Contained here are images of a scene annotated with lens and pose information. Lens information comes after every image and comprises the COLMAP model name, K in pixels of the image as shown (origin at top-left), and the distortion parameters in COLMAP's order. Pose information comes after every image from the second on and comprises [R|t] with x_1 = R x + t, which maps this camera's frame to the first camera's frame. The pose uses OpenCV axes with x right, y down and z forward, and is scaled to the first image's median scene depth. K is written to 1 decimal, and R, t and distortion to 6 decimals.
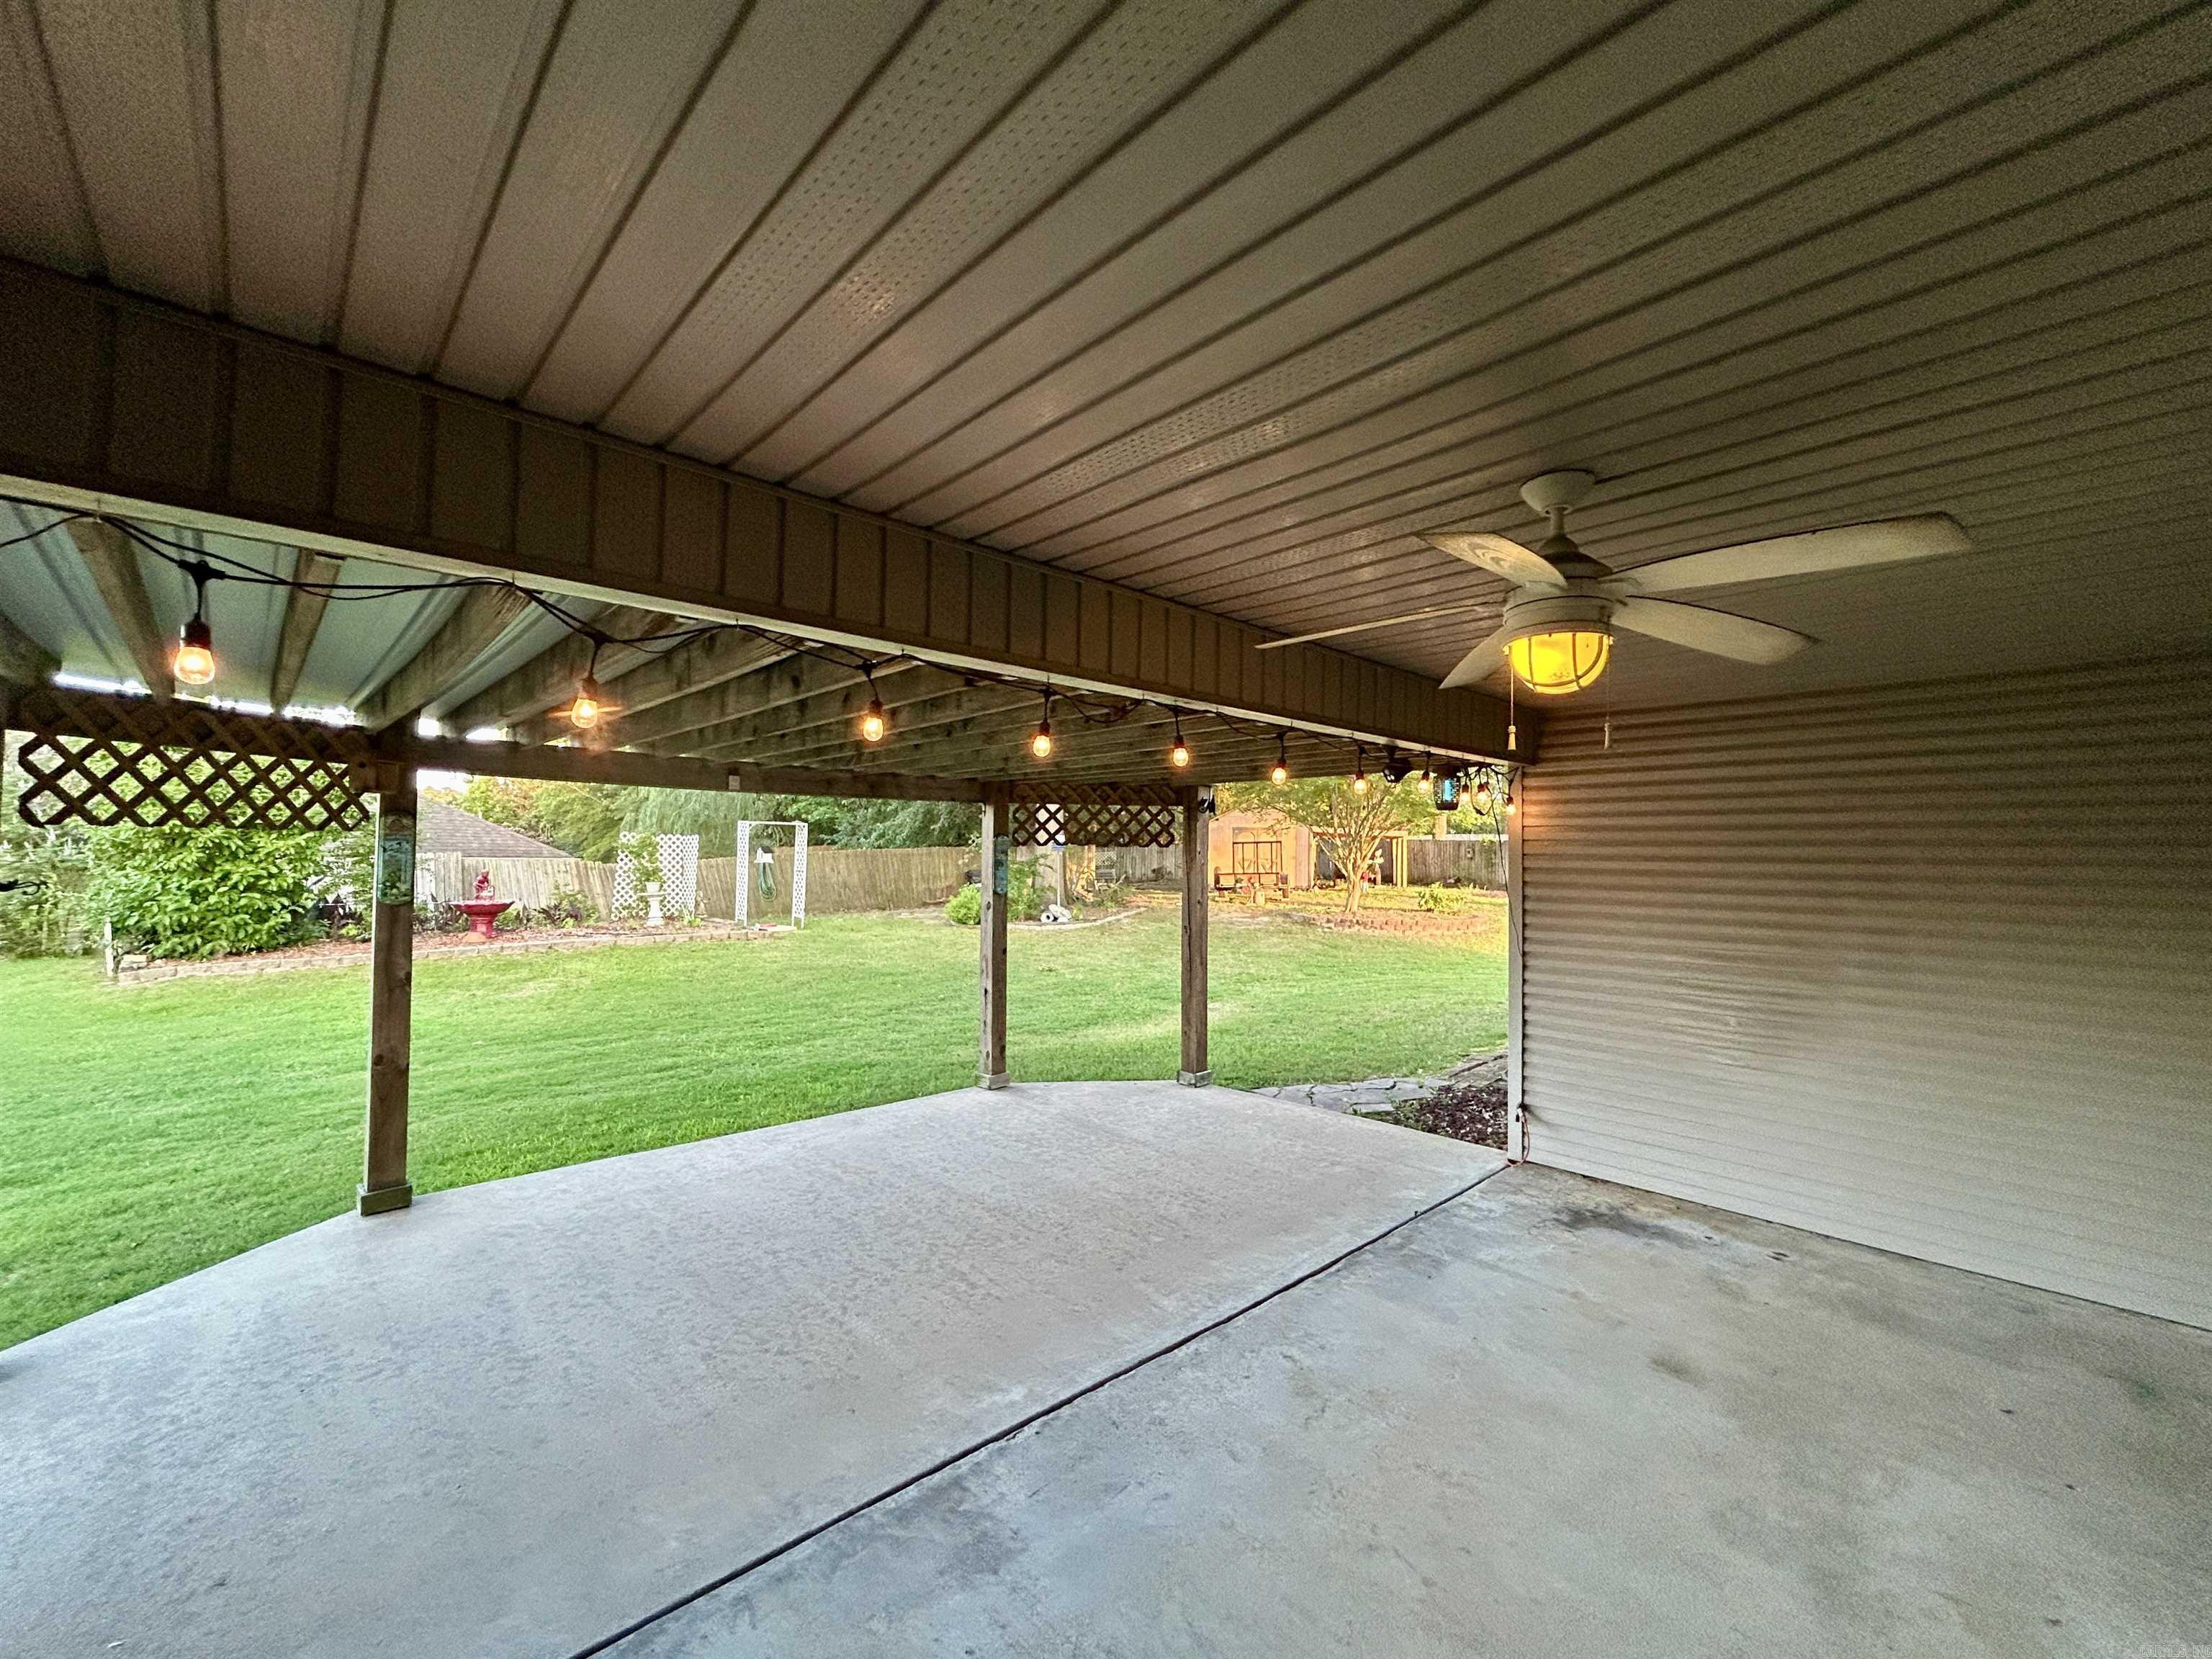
lens RADIAL K [[894.0, 0, 1109.9], [0, 894.0, 831.1], [0, 0, 1]] dist [-0.001598, -0.000293]
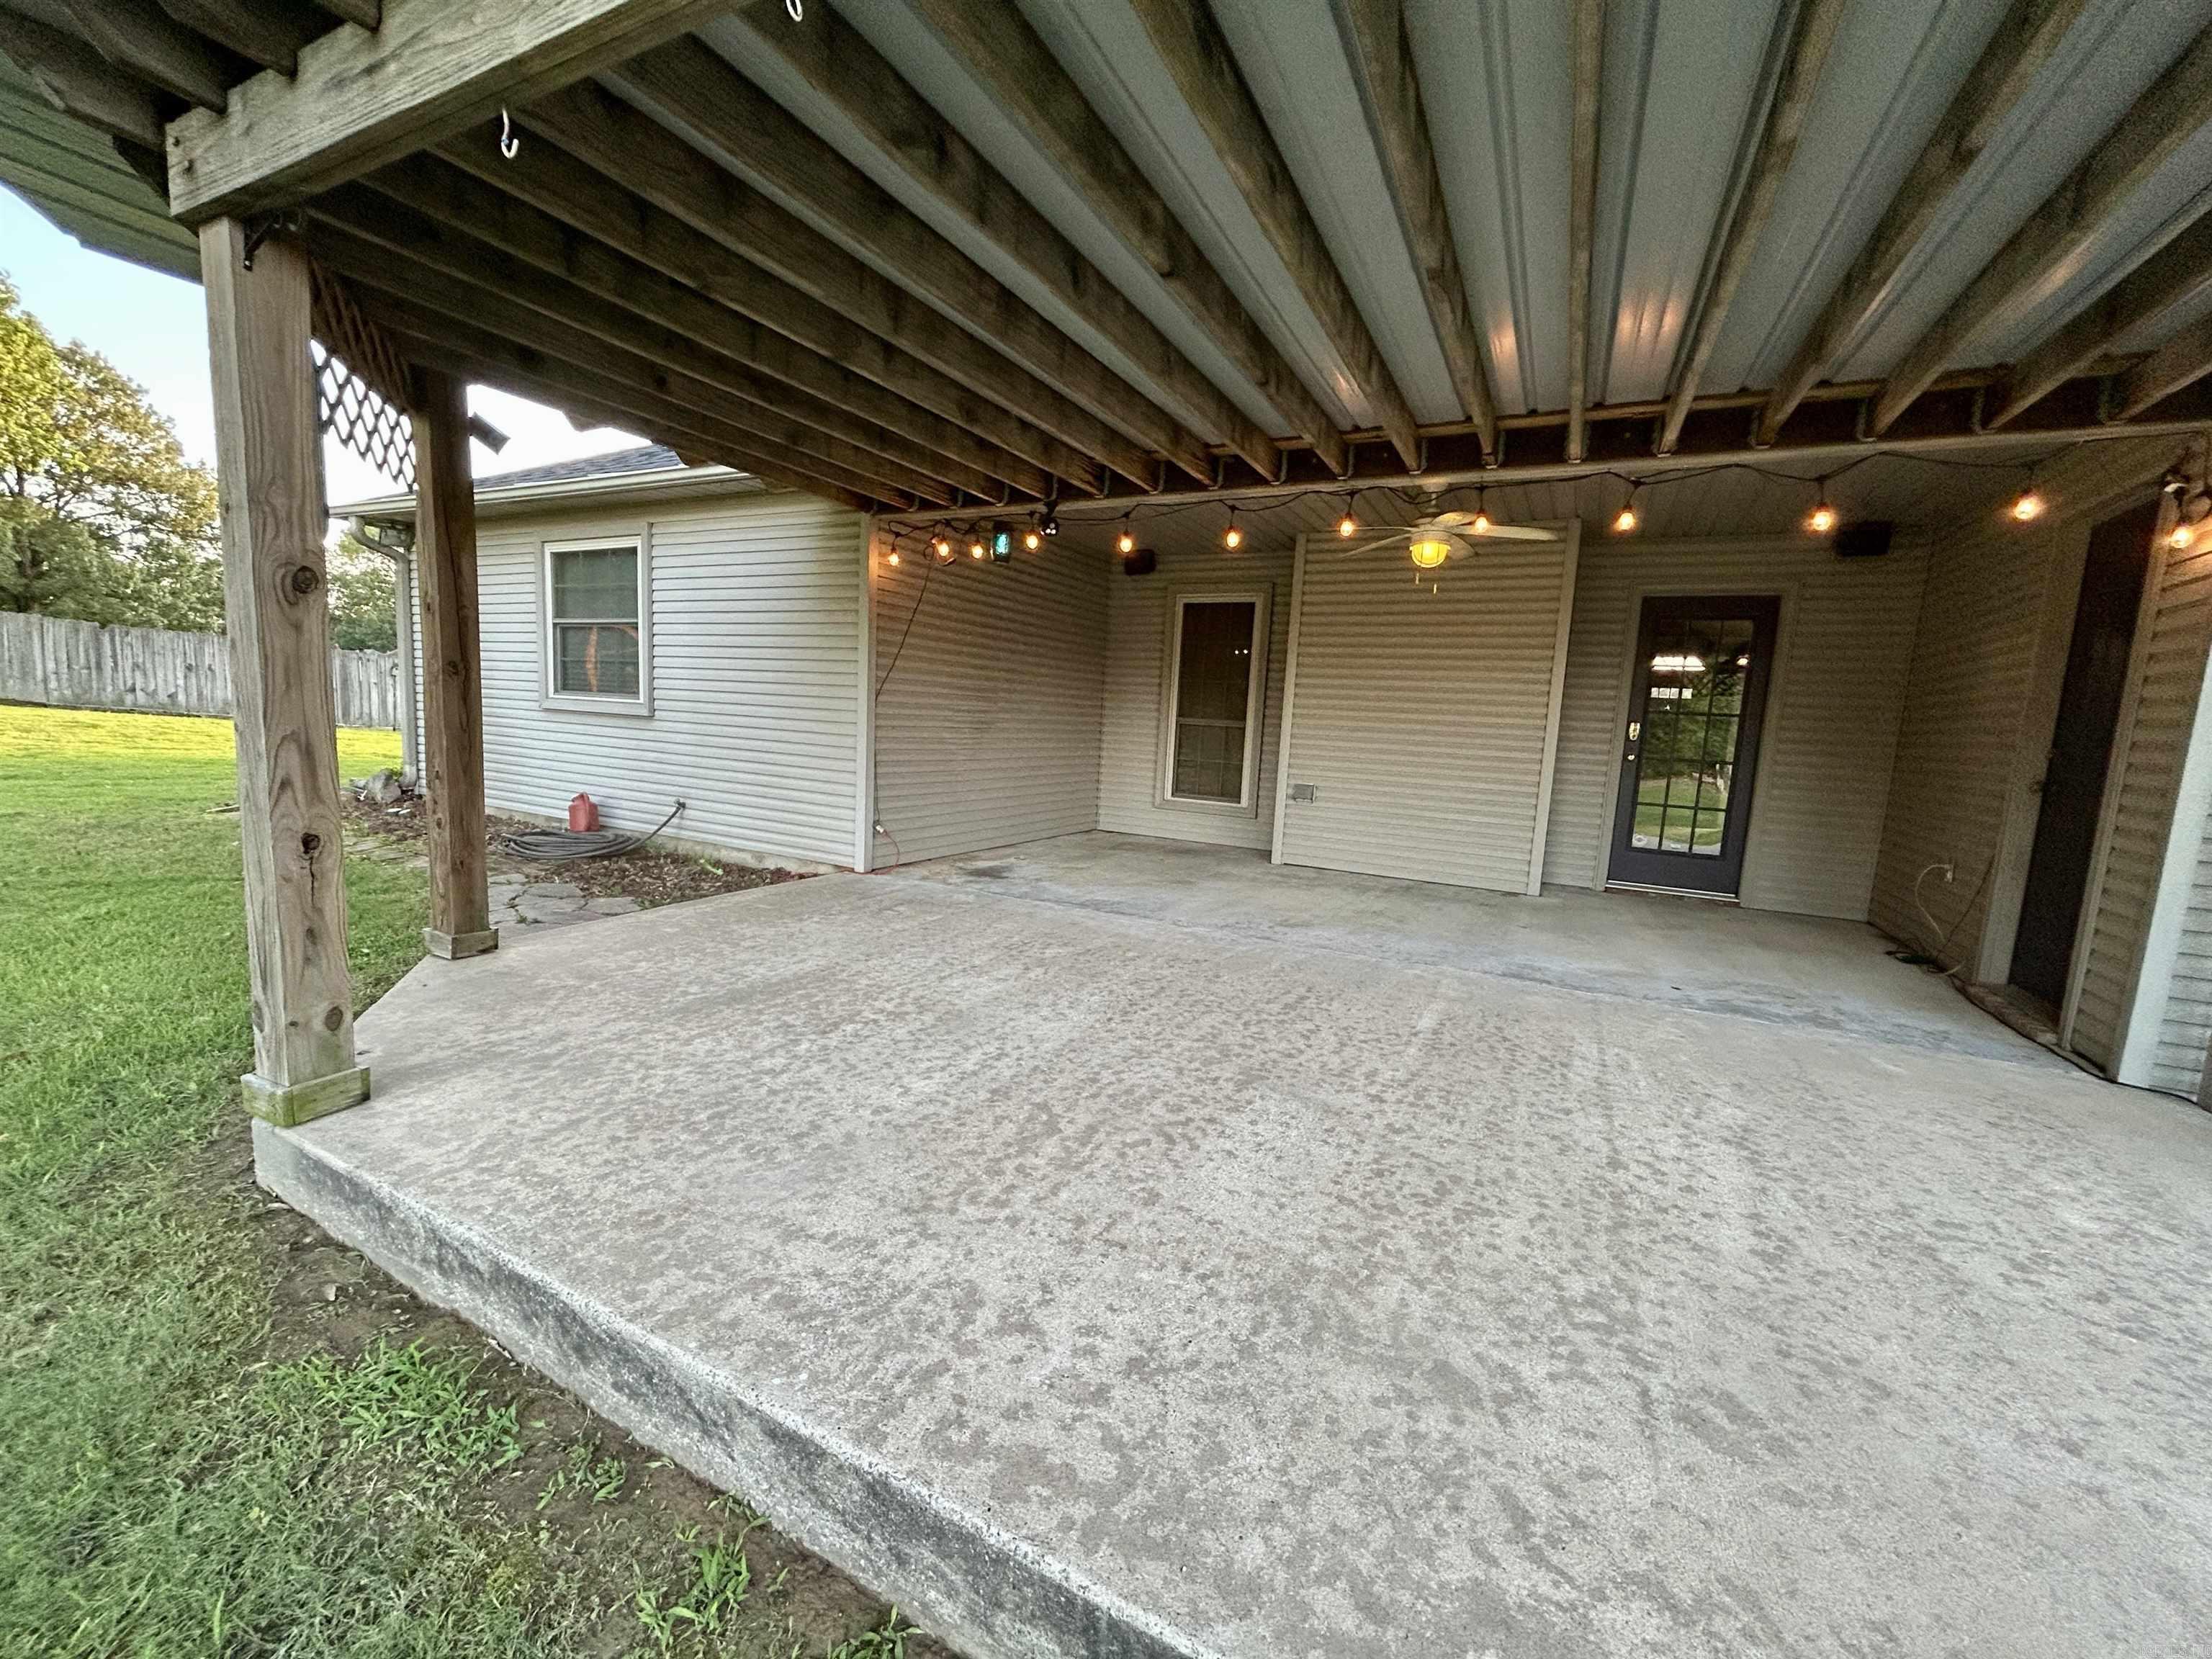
lens RADIAL K [[894.0, 0, 1108.1], [0, 894.0, 828.1], [0, 0, 1]] dist [-0.001598, -0.000293]
pose [[-0.309893, -0.149949, 0.938873, -0.847531], [-0.083076, 0.987979, 0.130370, 0.166143], [-0.947135, -0.037597, -0.318625, 1.286361]]
